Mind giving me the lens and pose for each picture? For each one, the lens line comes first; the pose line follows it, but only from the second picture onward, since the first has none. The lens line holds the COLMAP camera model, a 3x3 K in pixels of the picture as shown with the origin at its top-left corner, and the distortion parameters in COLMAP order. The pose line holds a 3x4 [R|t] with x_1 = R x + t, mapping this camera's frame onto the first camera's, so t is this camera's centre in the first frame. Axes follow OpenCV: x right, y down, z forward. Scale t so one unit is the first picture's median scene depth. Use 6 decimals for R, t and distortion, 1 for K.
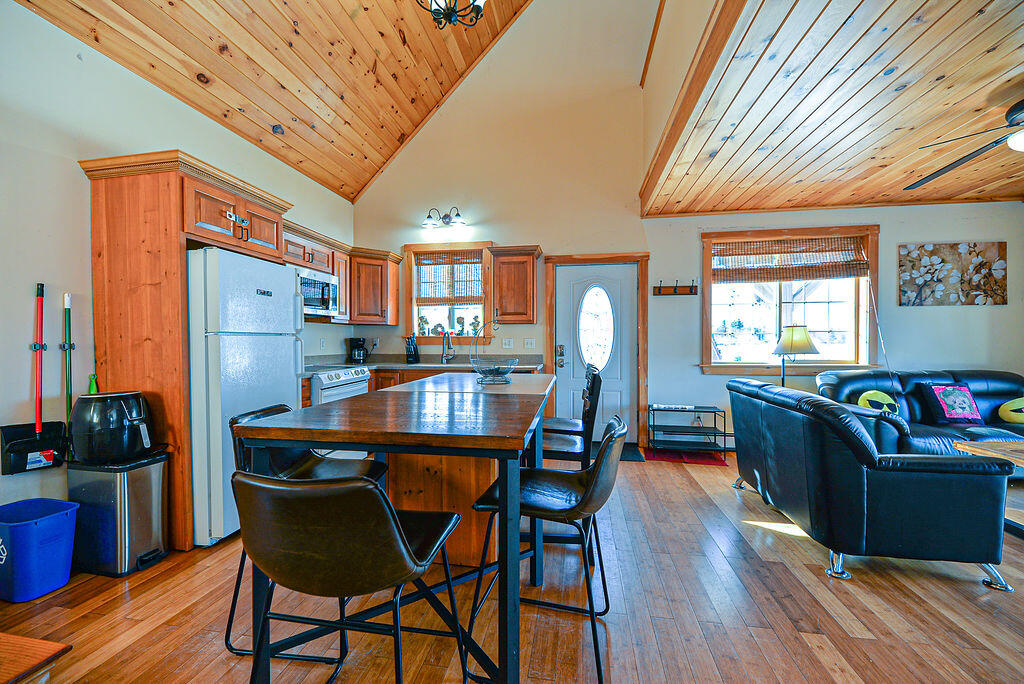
lens RADIAL K [[411.4, 0, 511.7], [0, 411.4, 344.3], [0, 0, 1]] dist [-0.003325, -0.000990]
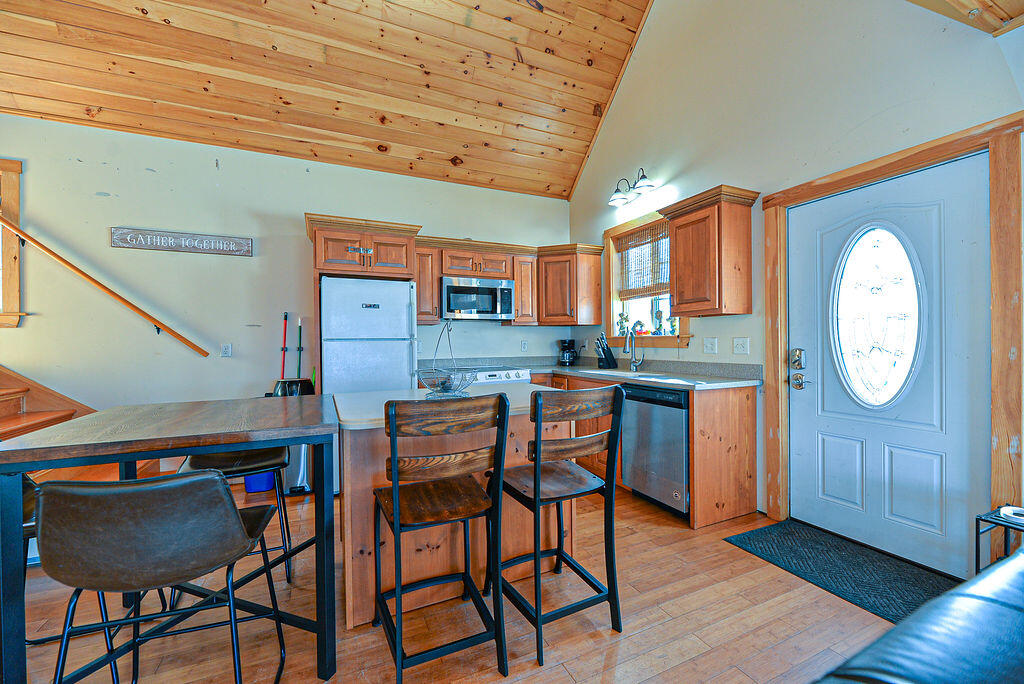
lens RADIAL K [[411.4, 0, 511.8], [0, 411.4, 343.4], [0, 0, 1]] dist [-0.003325, -0.000990]
pose [[0.557988, -0.001893, -0.829847, 0.368328], [0.003025, 0.999995, -0.000247, -0.006557], [0.829843, -0.002372, 0.557991, 0.374099]]
